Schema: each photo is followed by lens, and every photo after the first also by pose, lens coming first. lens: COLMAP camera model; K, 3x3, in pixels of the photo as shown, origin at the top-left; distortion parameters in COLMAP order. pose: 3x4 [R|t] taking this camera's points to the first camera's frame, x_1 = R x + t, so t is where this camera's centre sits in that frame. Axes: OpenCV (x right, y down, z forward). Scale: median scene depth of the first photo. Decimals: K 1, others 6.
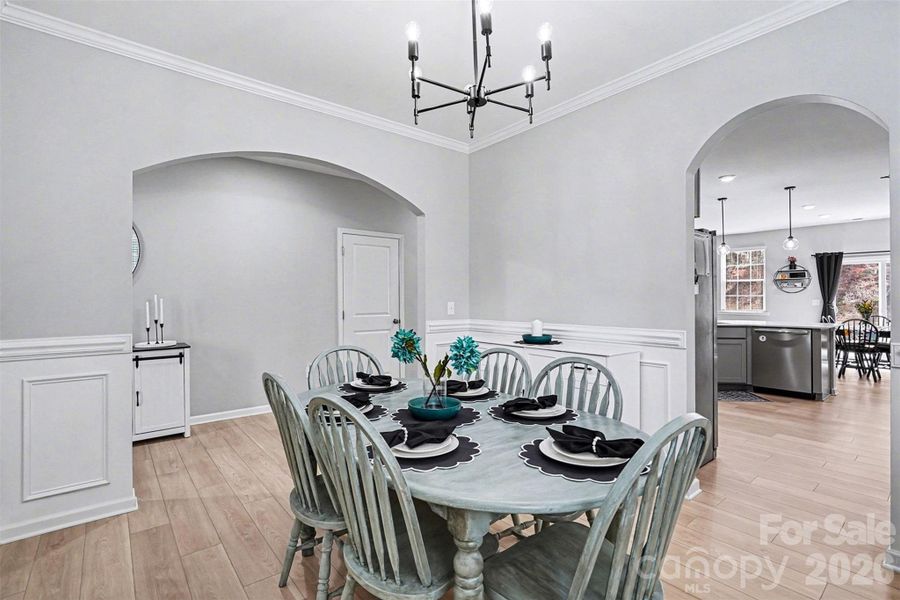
lens RADIAL K [[424.9, 0, 454.2], [0, 424.9, 300.8], [0, 0, 1]] dist [-0.002704, 0.000021]
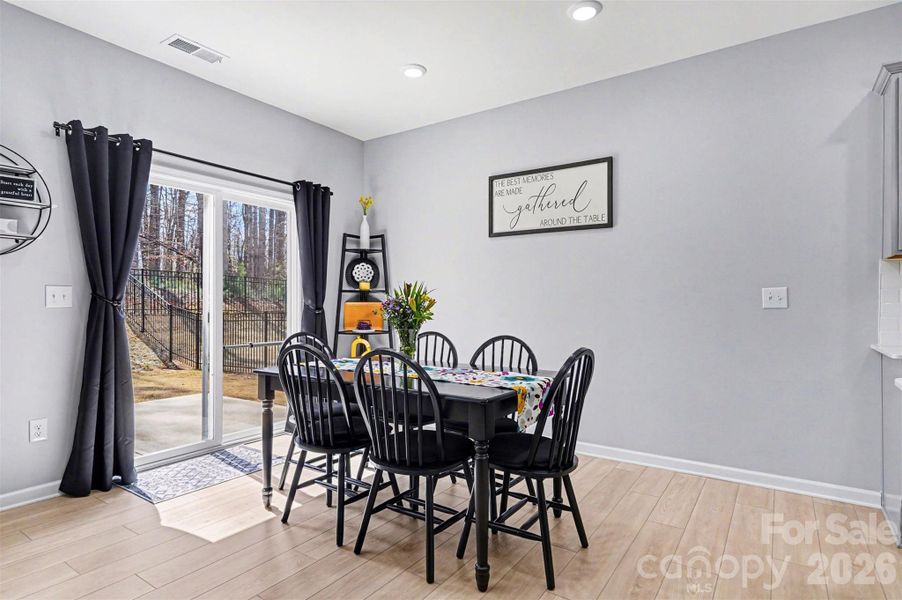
lens RADIAL K [[493.1, 0, 464.5], [0, 493.1, 301.2], [0, 0, 1]] dist [-0.002936, 0.000096]
pose [[-0.272169, 0.002755, 0.962245, 0.493268], [0.006601, 0.999978, -0.000996, 0.010377], [-0.962227, 0.006080, -0.272181, 0.890735]]
